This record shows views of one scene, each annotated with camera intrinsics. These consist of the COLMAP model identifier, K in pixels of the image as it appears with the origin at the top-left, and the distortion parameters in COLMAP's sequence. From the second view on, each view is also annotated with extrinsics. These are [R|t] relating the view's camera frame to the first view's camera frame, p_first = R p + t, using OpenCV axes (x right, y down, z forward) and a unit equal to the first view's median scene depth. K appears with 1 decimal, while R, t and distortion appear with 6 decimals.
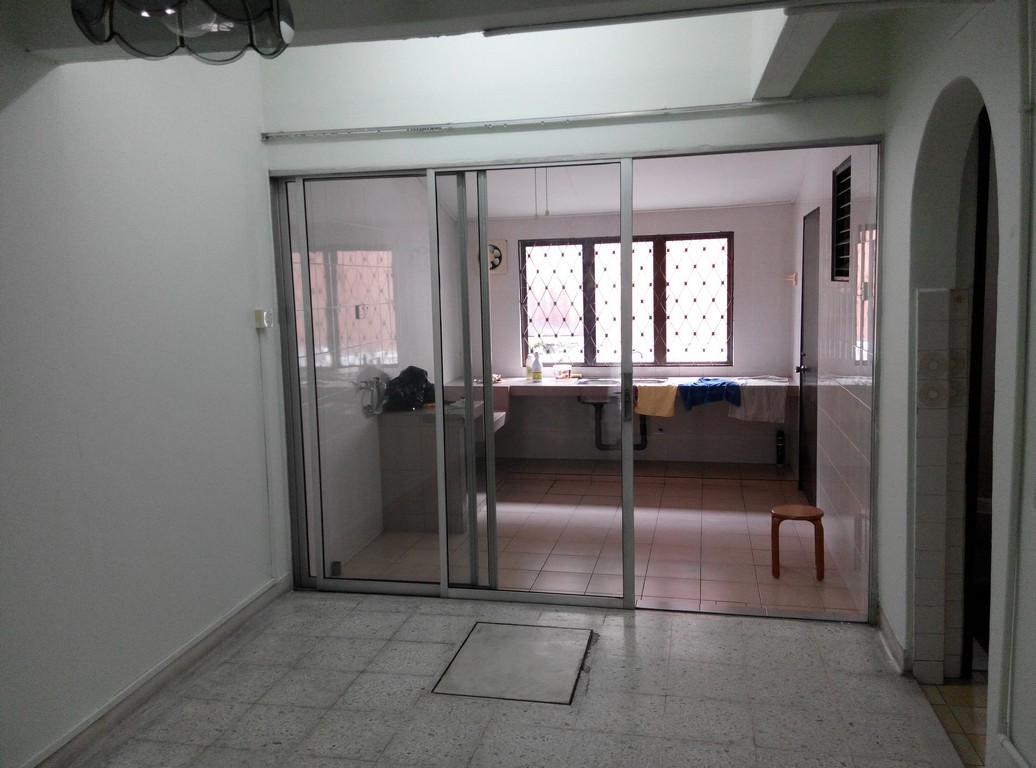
lens RADIAL K [[839.6, 0, 518.0], [0, 839.6, 384.0], [0, 0, 1]] dist [0.128680, -0.201712]
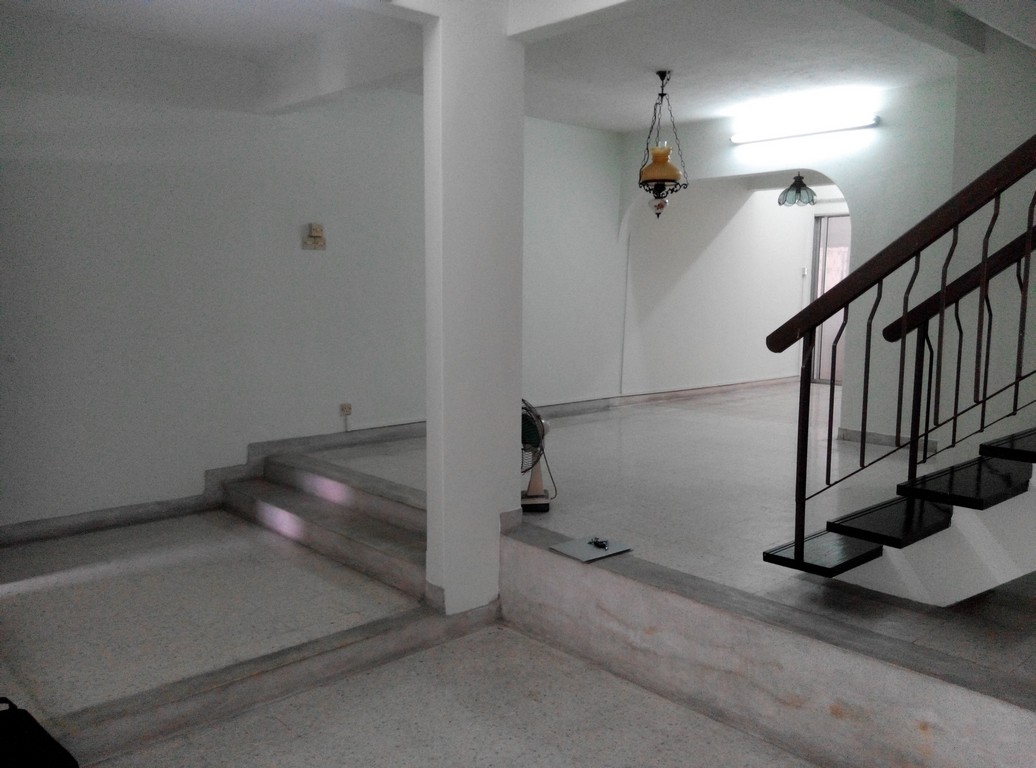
lens RADIAL K [[839.6, 0, 518.0], [0, 839.6, 384.0], [0, 0, 1]] dist [0.128680, -0.201712]
pose [[0.815948, 0.099021, -0.569582, 0.480945], [-0.102191, 0.994412, 0.026485, 0.277879], [0.569021, 0.036596, 0.821508, -1.566635]]
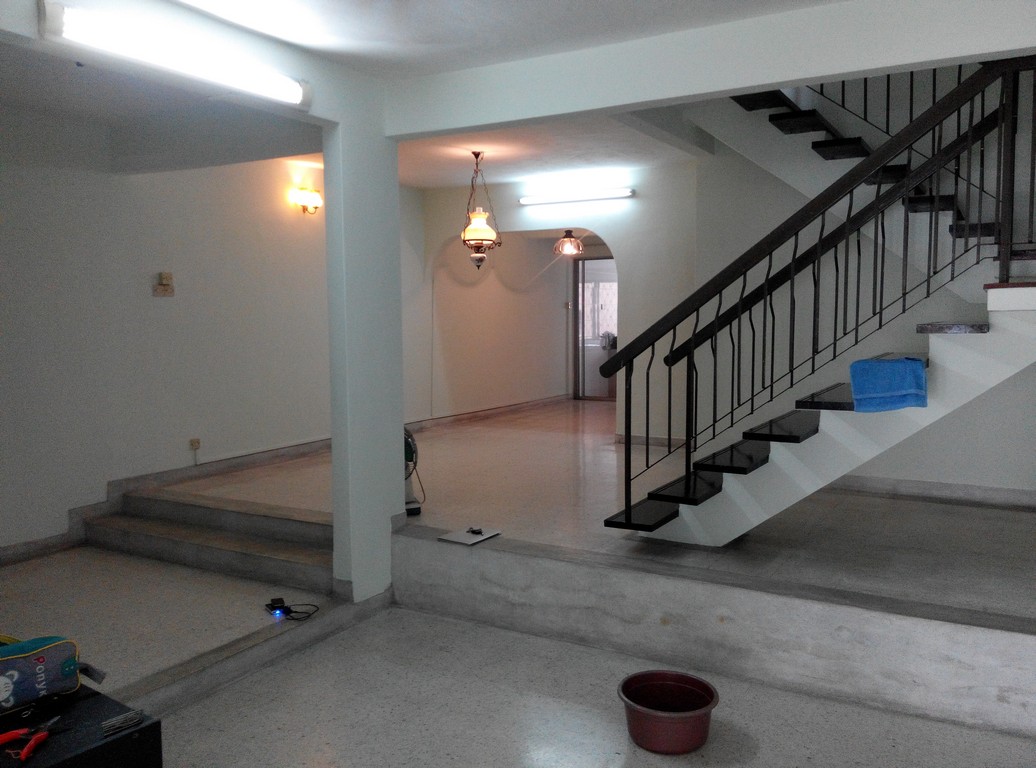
lens RADIAL K [[839.6, 0, 518.0], [0, 839.6, 384.0], [0, 0, 1]] dist [0.128680, -0.201712]
pose [[0.950080, 0.044660, -0.308792, 0.457130], [-0.055619, 0.998093, -0.026773, 0.289228], [0.307008, 0.042611, 0.950753, -1.858834]]
